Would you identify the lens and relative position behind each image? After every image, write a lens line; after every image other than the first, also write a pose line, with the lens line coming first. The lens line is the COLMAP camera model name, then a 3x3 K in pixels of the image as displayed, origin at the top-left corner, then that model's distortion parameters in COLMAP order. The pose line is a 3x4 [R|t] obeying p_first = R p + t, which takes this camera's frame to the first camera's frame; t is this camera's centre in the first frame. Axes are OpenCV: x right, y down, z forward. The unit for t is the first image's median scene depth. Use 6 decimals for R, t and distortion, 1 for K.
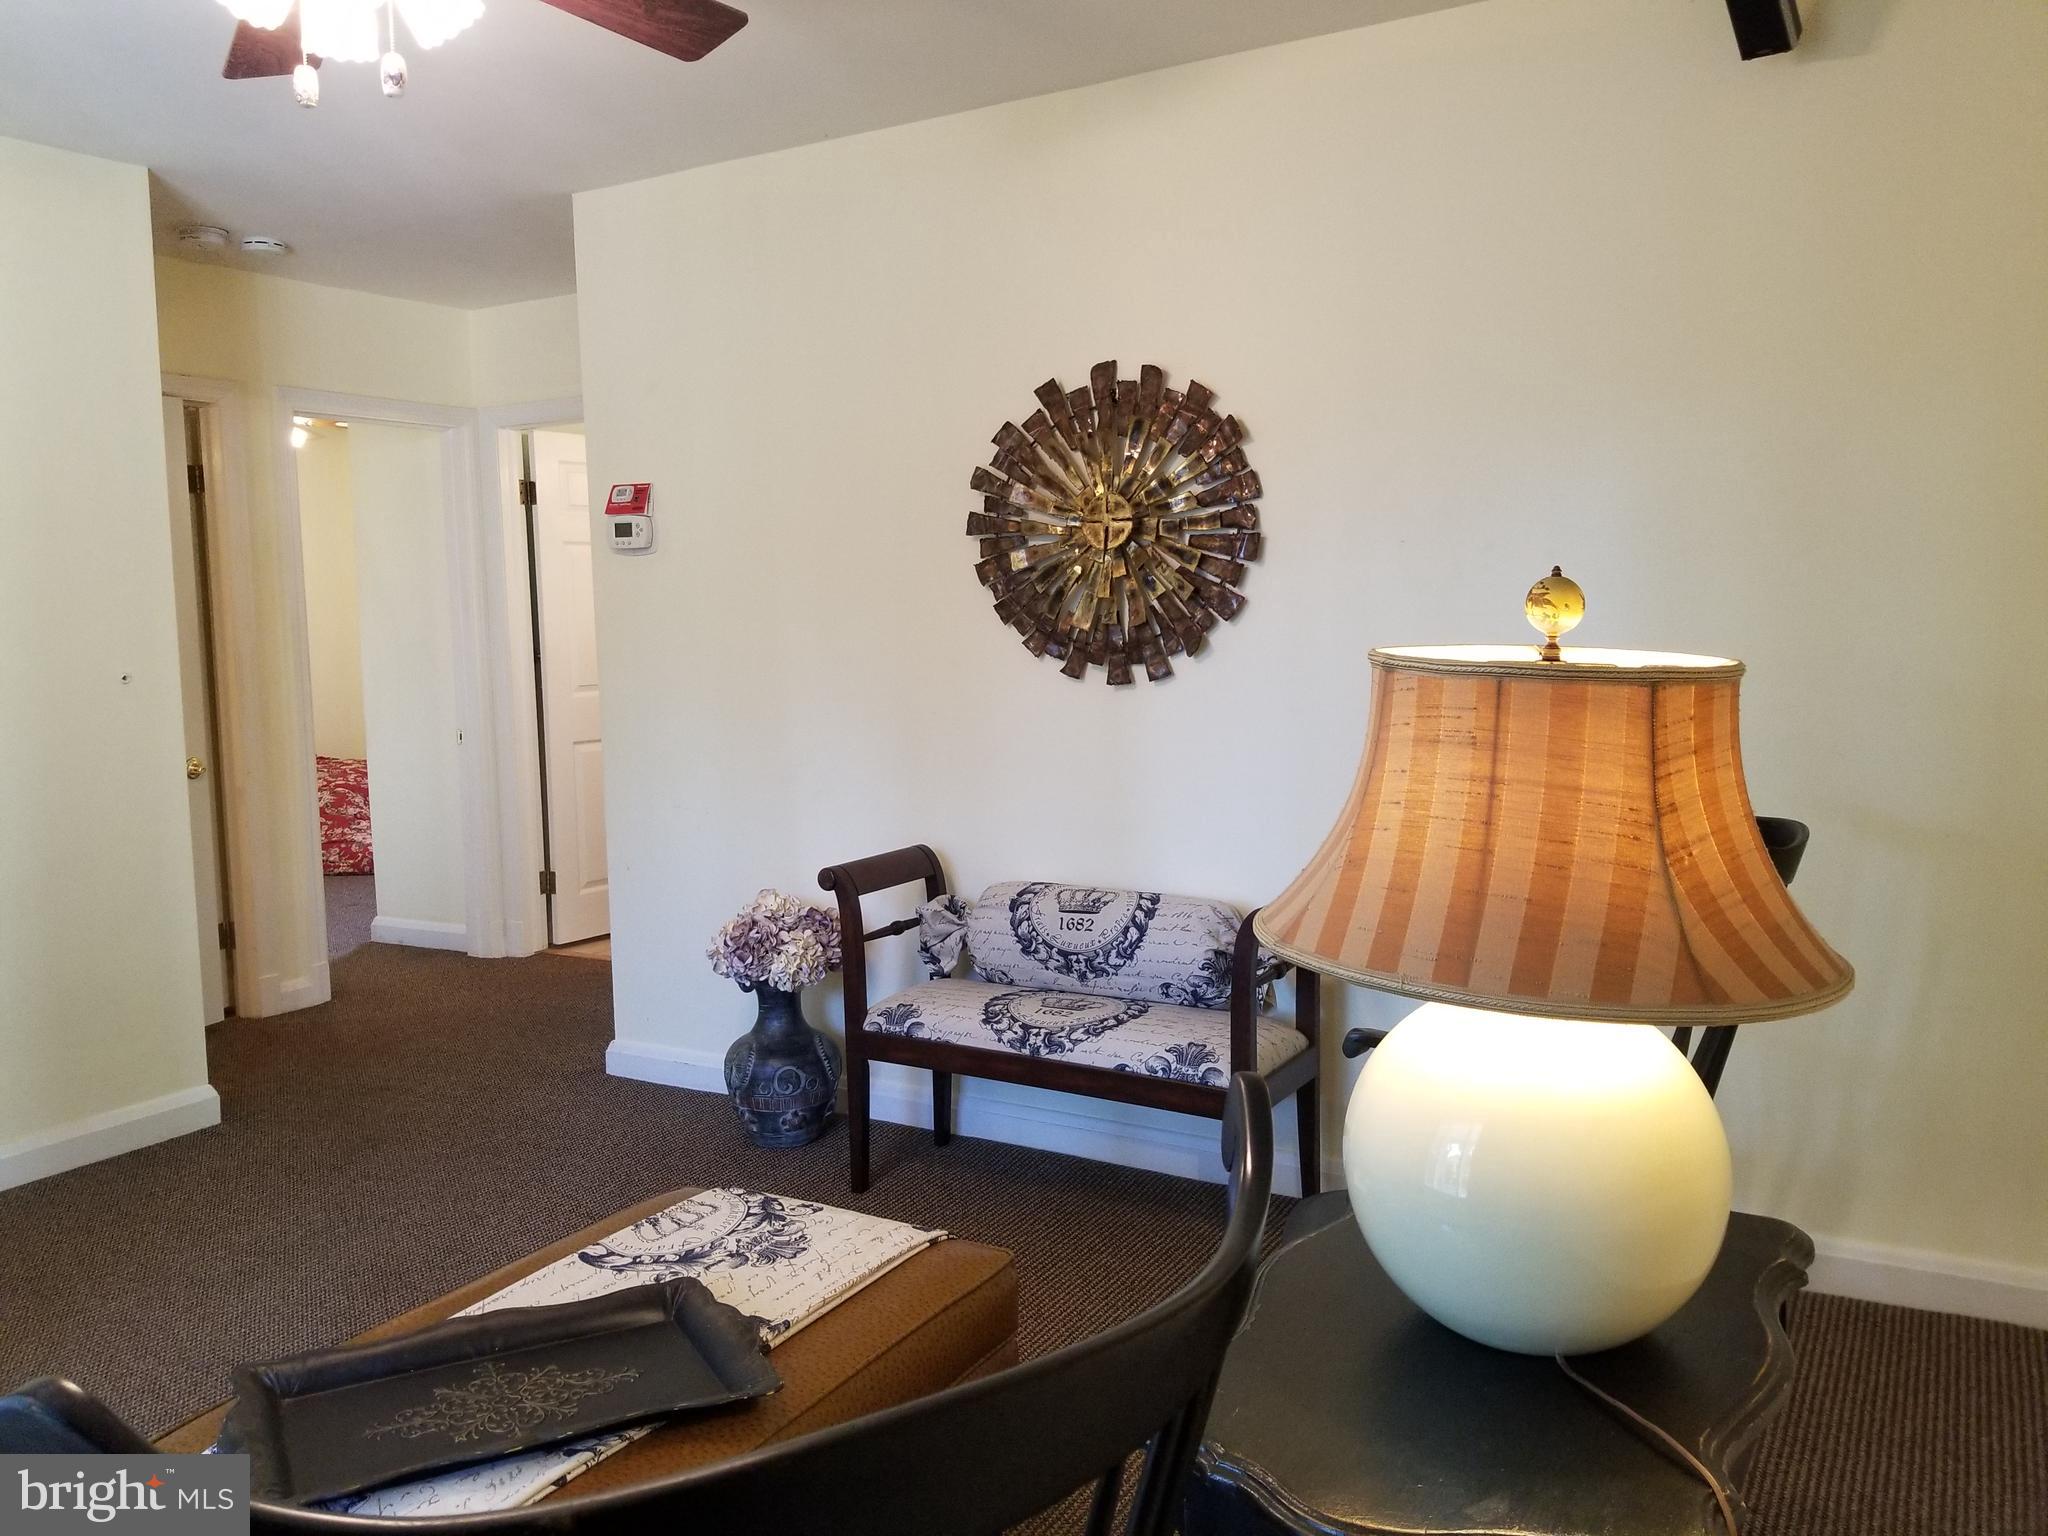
lens RADIAL K [[1567.7, 0, 1007.3], [0, 1567.7, 753.8], [0, 0, 1]] dist [0.082713, -0.153947]
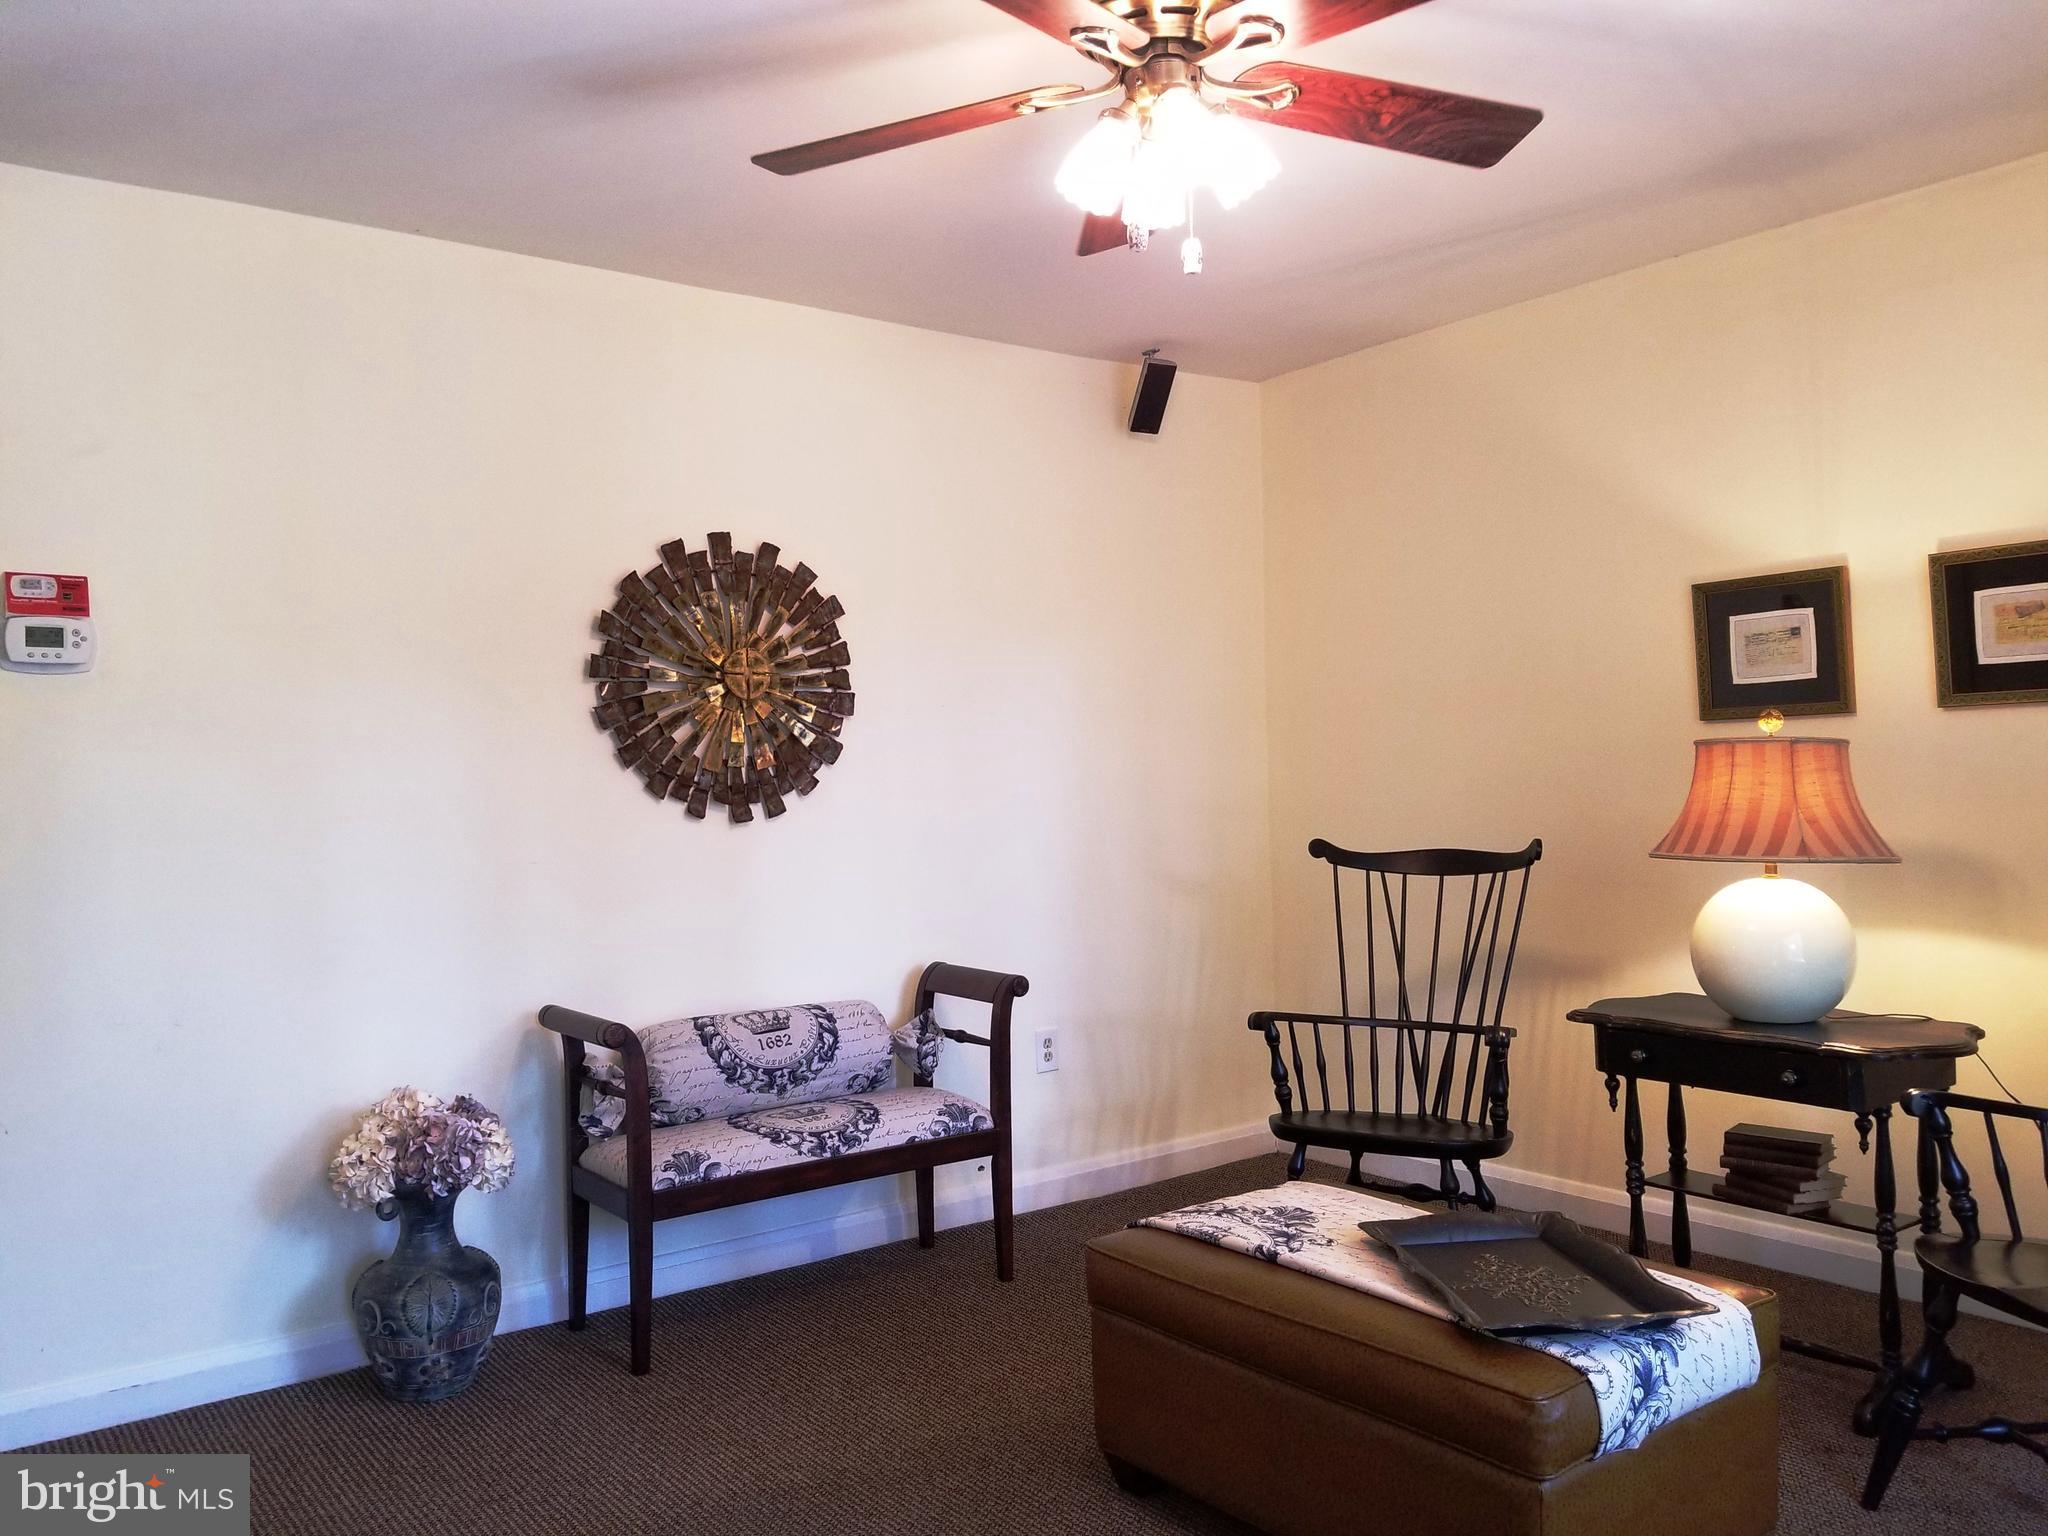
lens RADIAL K [[1563.4, 0, 1007.1], [0, 1563.4, 759.9], [0, 0, 1]] dist [0.081550, -0.144572]
pose [[0.383324, 0.019896, 0.923400, -0.894400], [0.101822, 0.992764, -0.063659, 0.001283], [-0.917984, 0.118424, 0.378524, 0.423445]]
